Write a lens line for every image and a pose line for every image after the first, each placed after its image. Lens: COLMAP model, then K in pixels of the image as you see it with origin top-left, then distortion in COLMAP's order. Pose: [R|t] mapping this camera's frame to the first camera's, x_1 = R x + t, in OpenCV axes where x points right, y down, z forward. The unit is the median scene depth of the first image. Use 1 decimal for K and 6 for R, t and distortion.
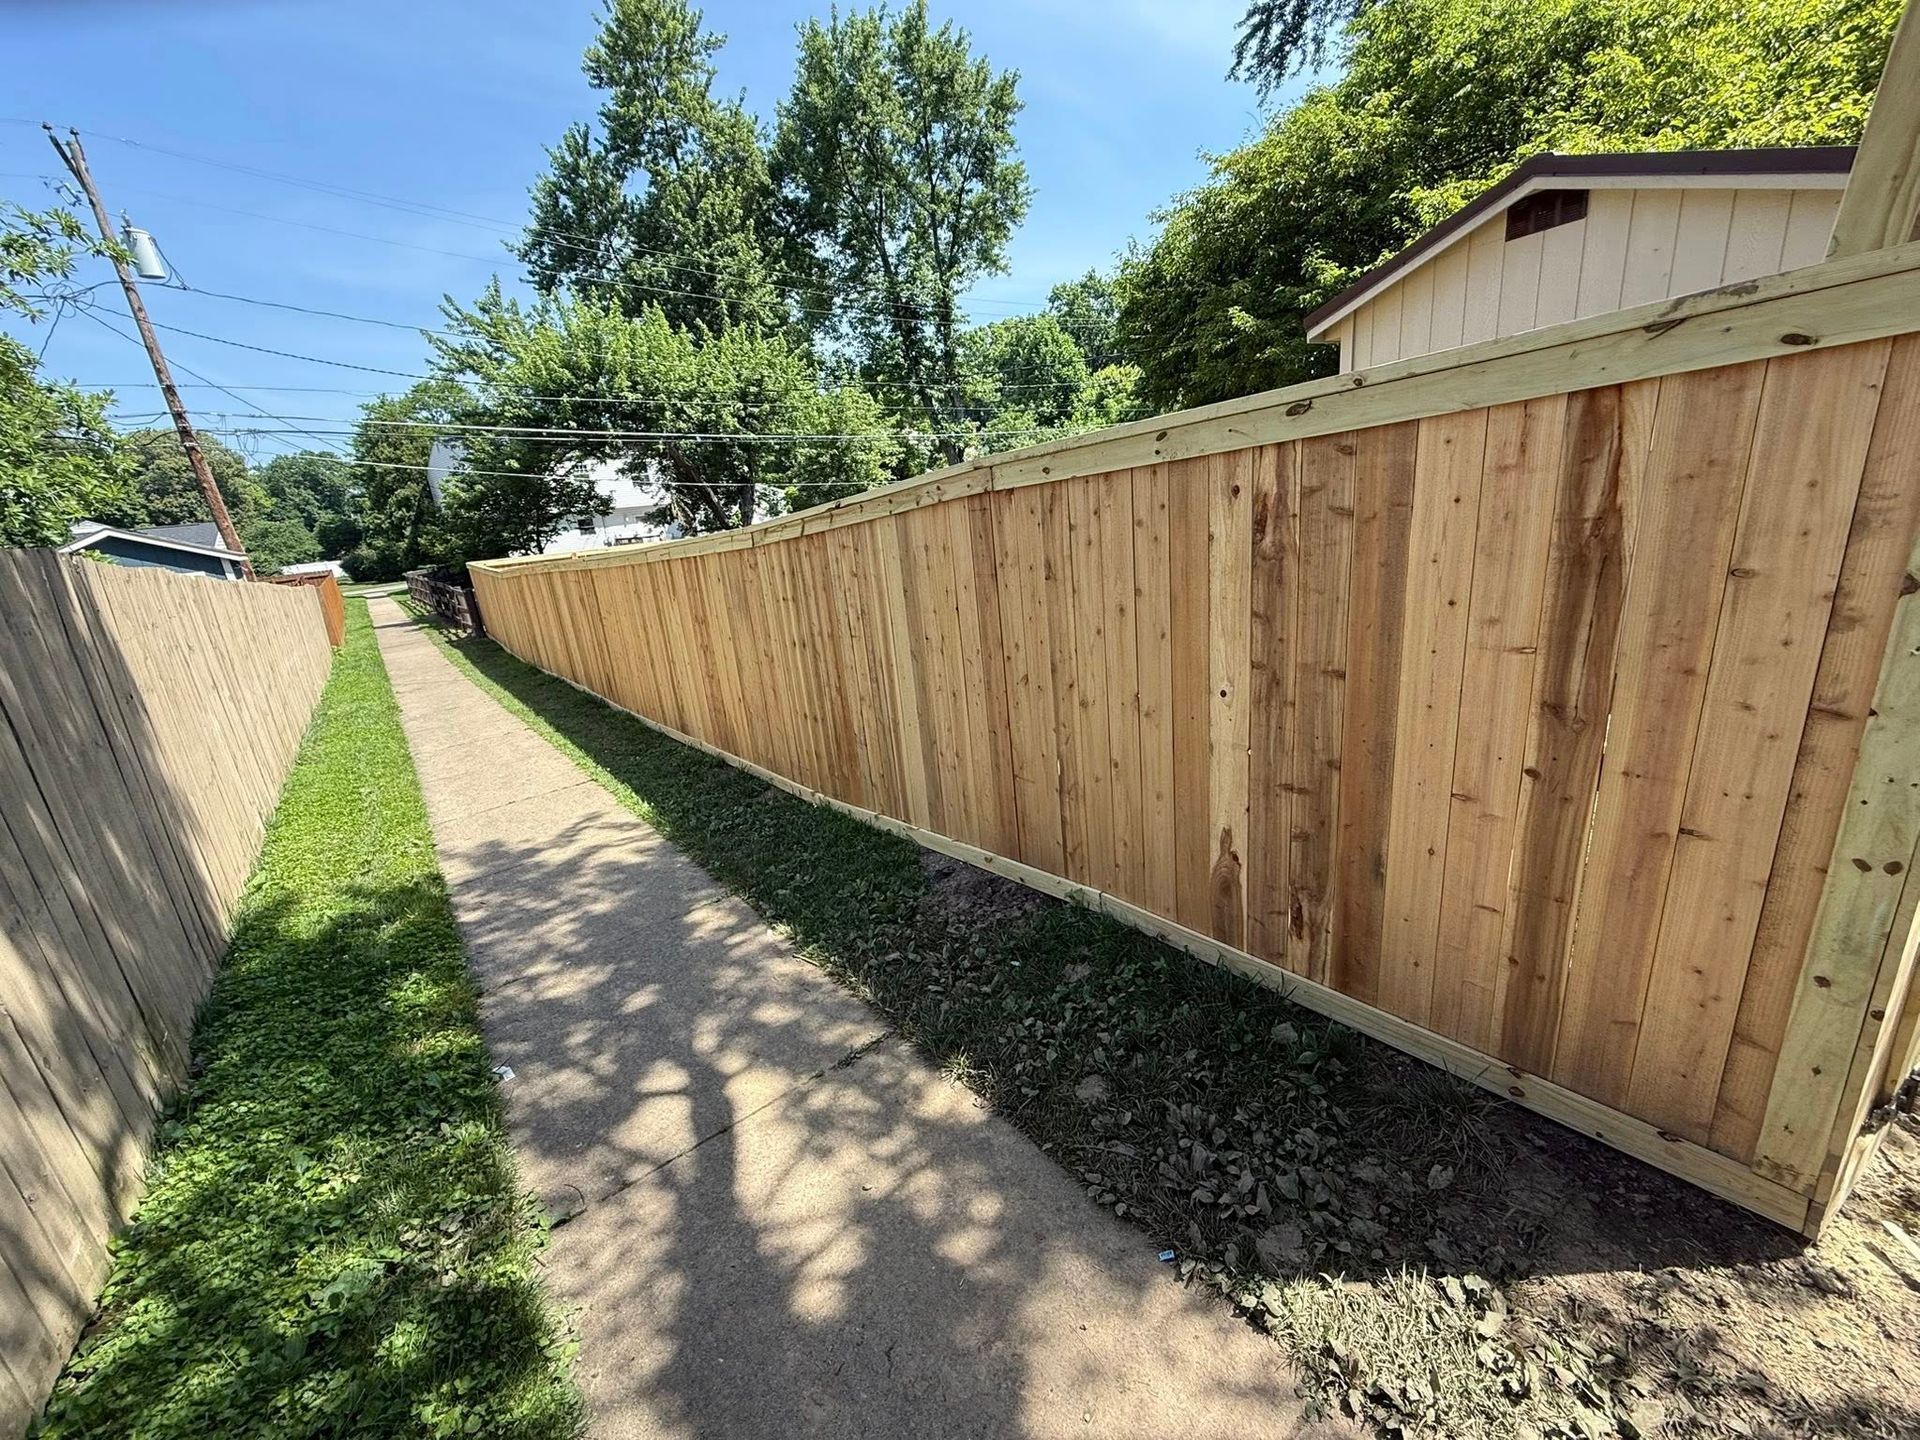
lens RADIAL K [[777.9, 0, 961.1], [0, 777.9, 726.4], [0, 0, 1]] dist [-0.017039, 0.008017]
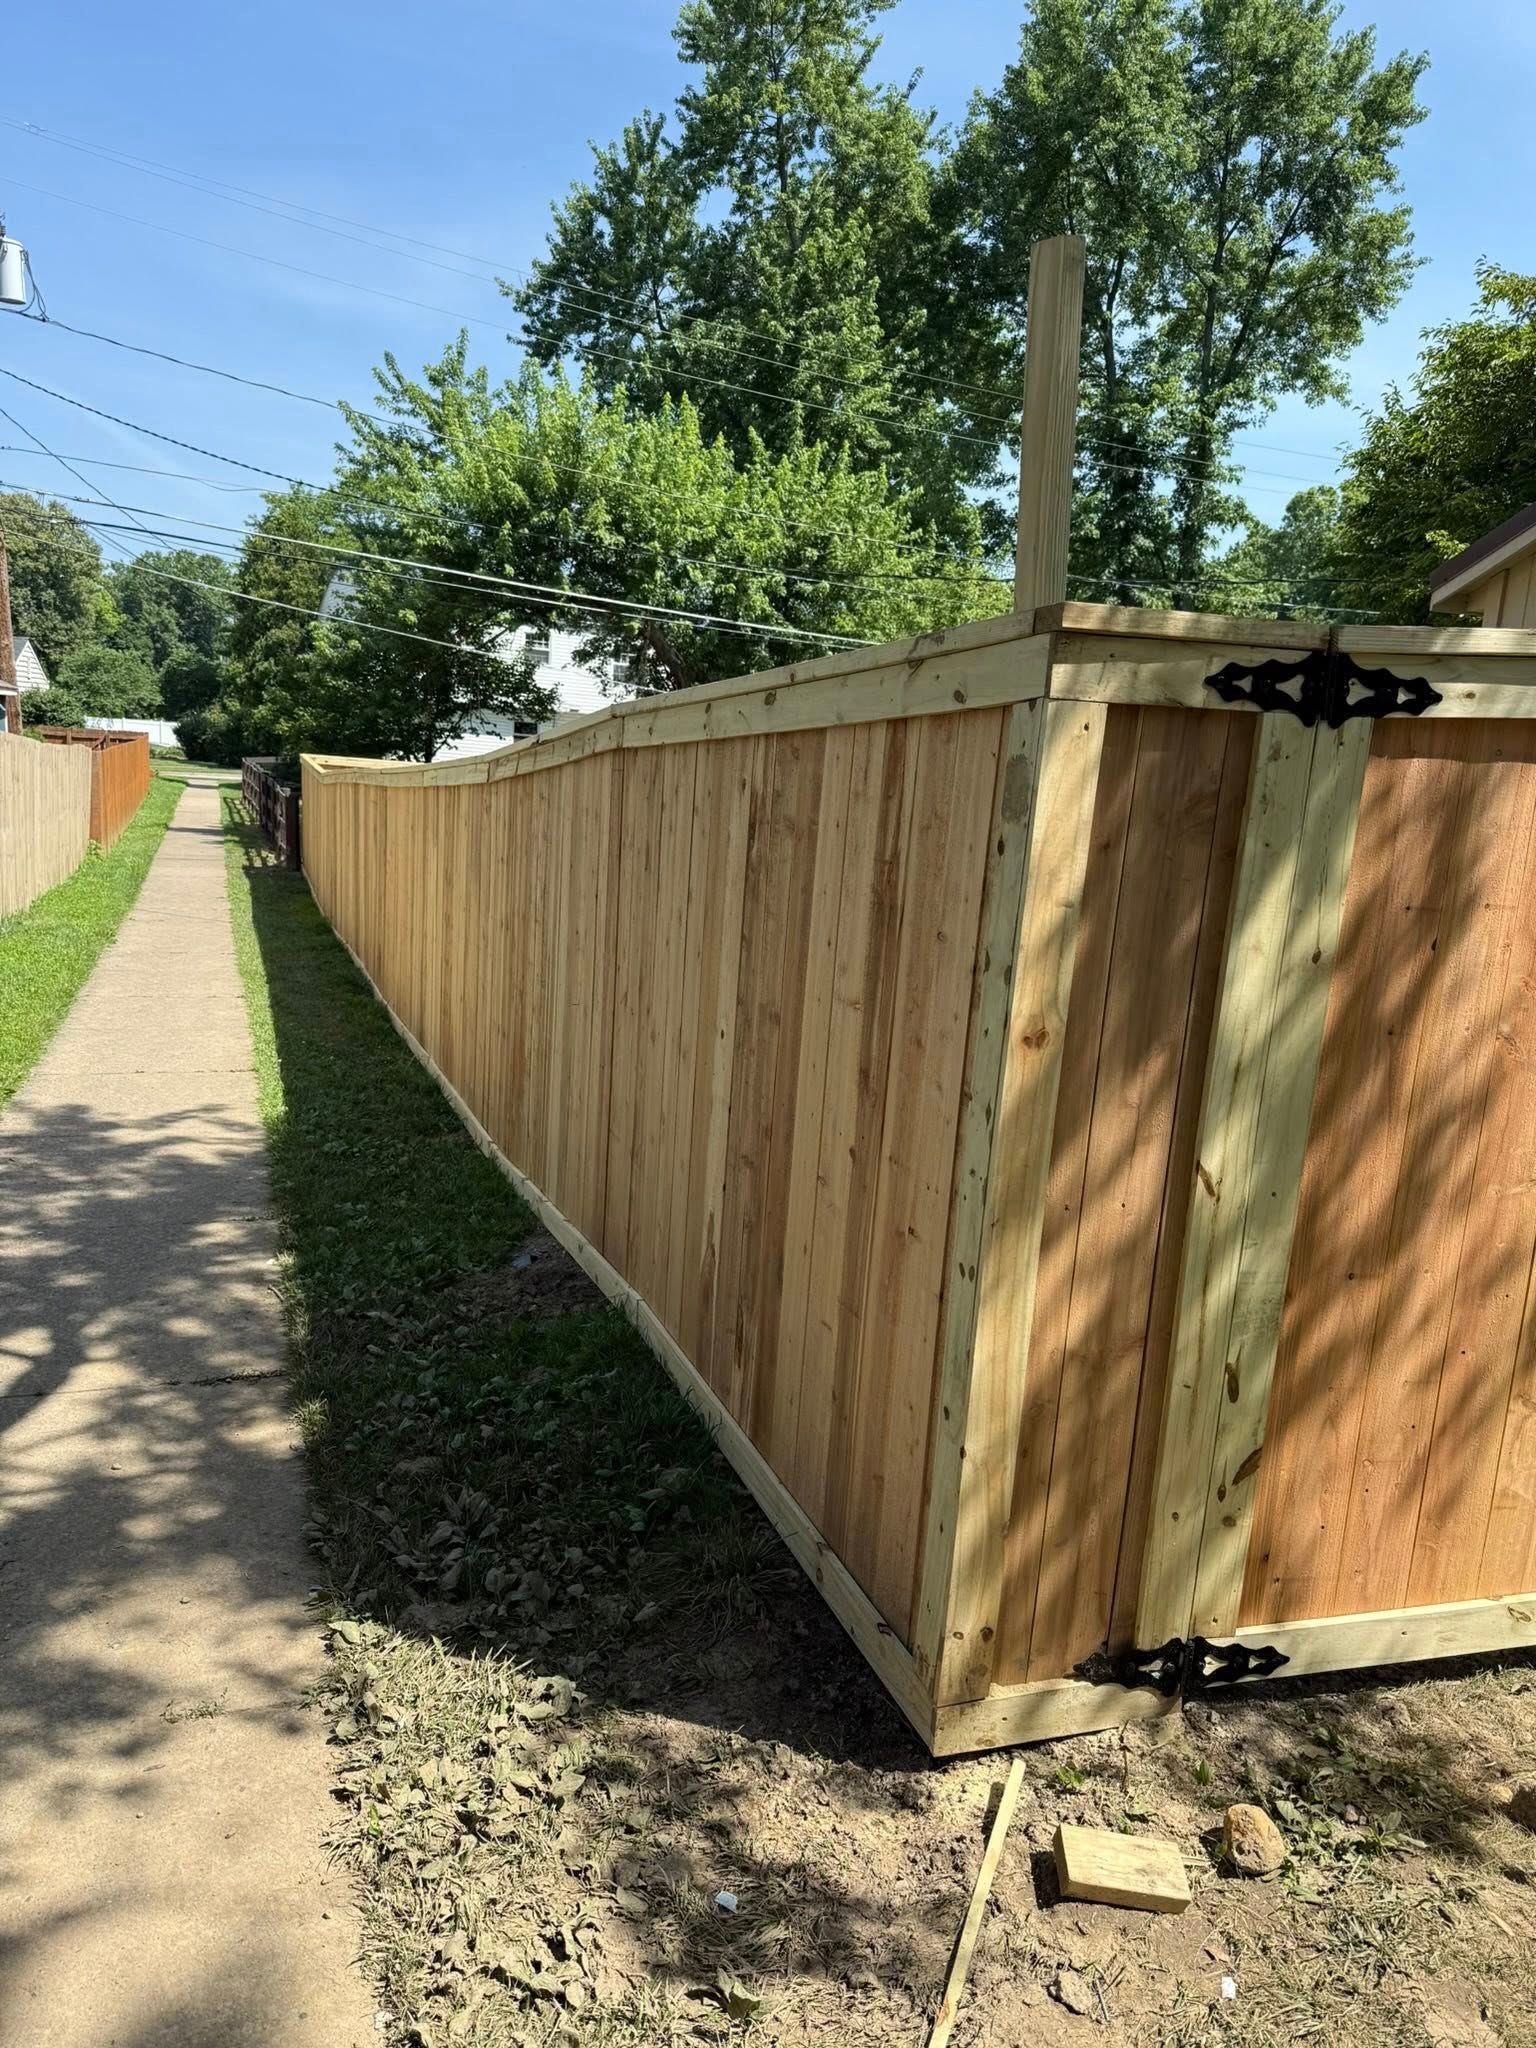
lens RADIAL K [[1468.5, 0, 768.2], [0, 1468.5, 1043.6], [0, 0, 1]] dist [0.030249, -0.046782]
pose [[0.940275, 0.211232, -0.266955, 0.077657], [-0.235332, 0.969975, -0.061385, 0.004744], [0.245973, 0.120542, 0.961752, -0.040878]]
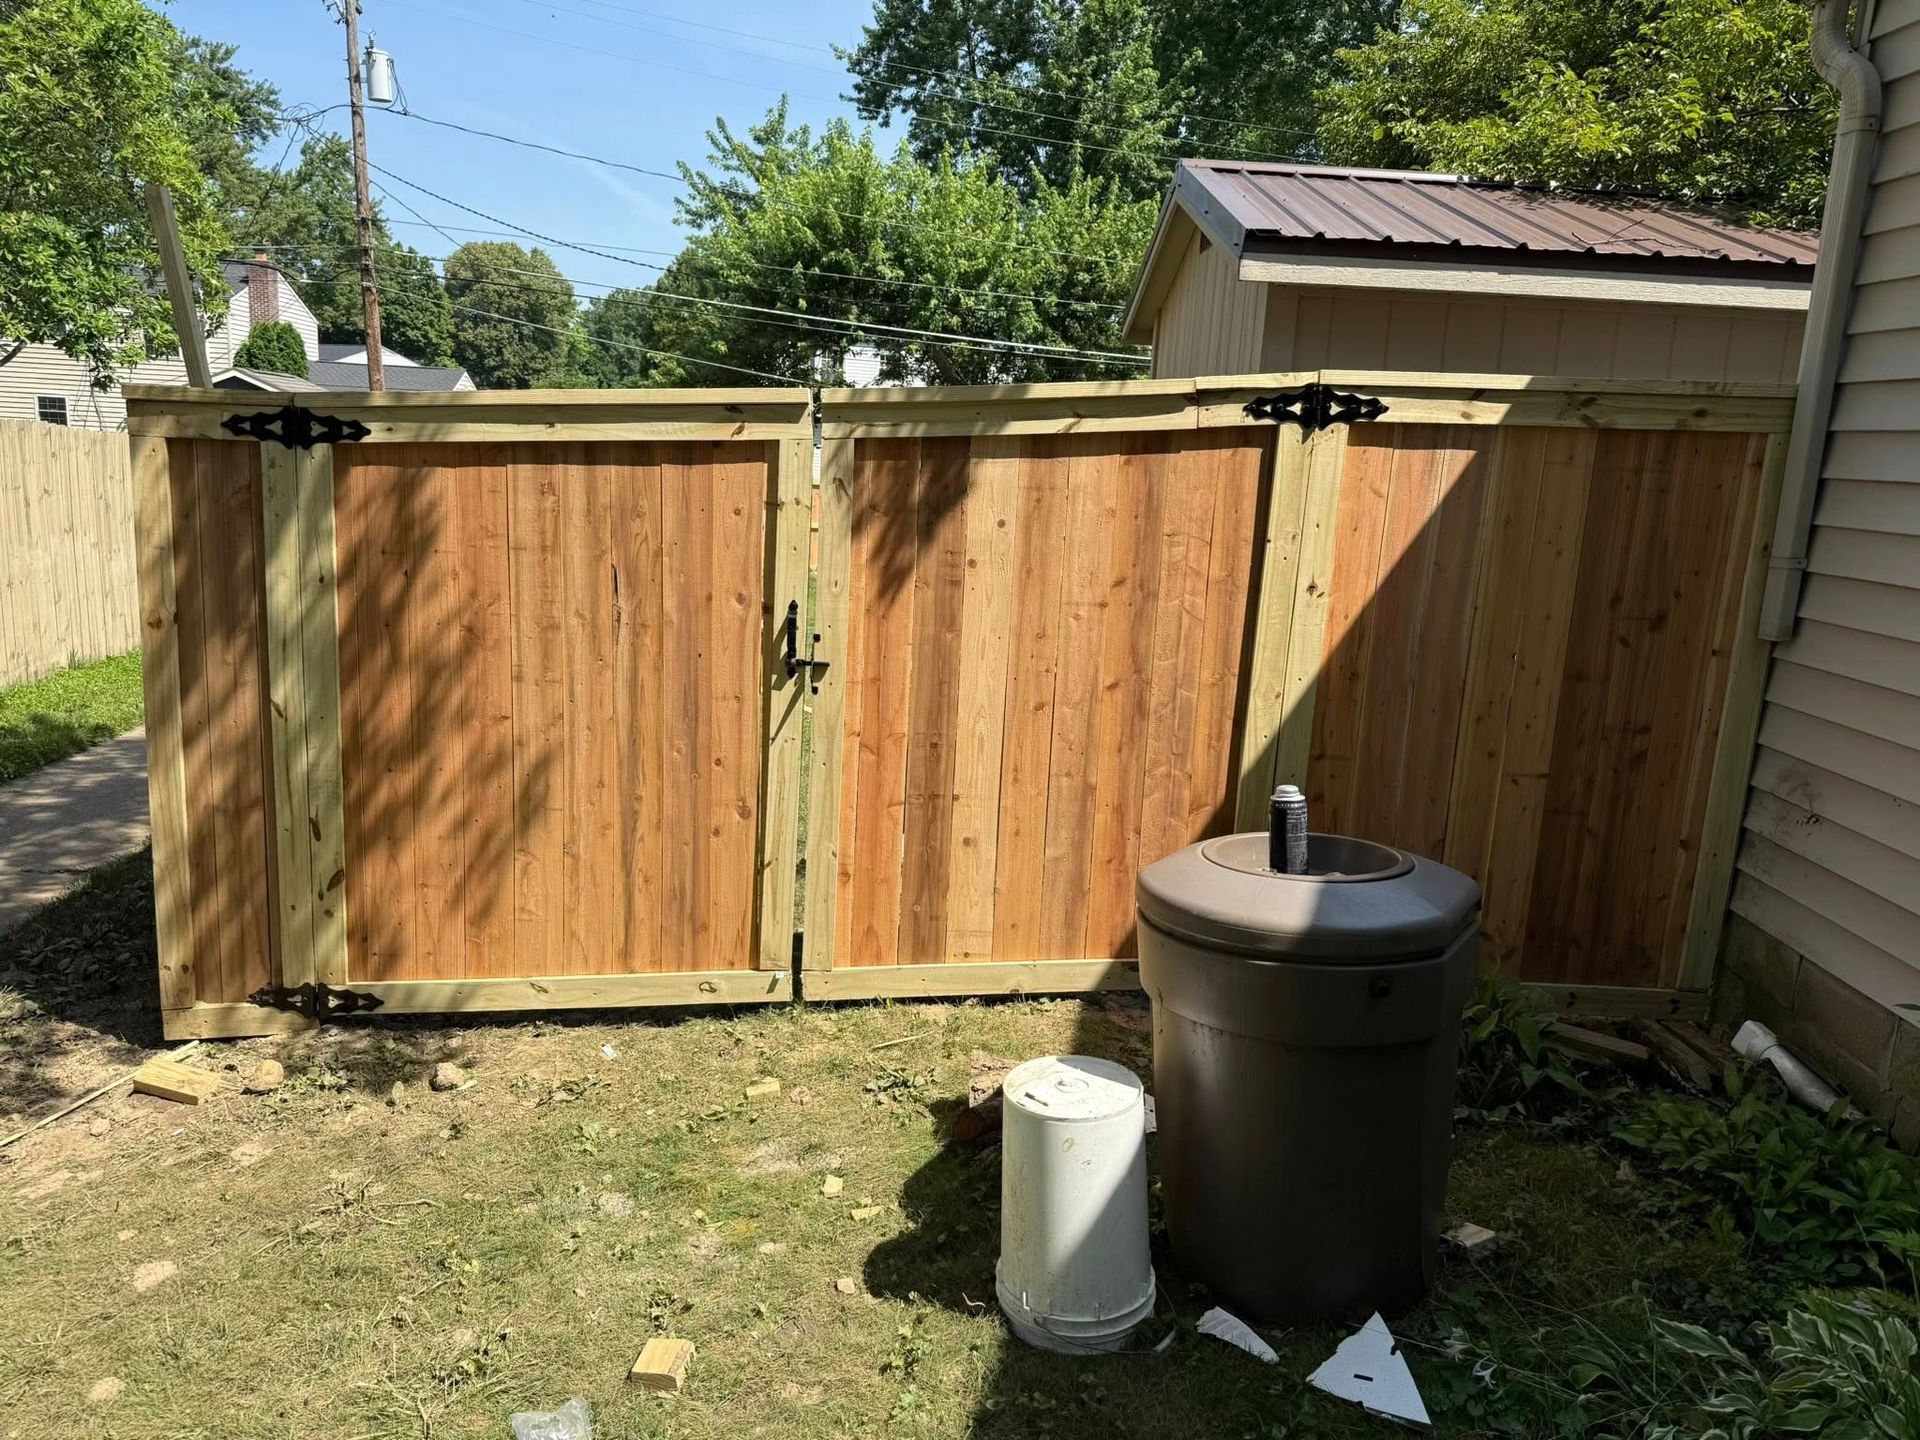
lens RADIAL K [[1380.7, 0, 960.0], [0, 1380.7, 720.0], [0, 0, 1]] dist [0.060716, -0.083388]
pose [[0.879170, 0.225026, -0.420029, 0.213373], [-0.260800, 0.964960, -0.028919, -0.013174], [0.398803, 0.134968, 0.907050, -0.053197]]
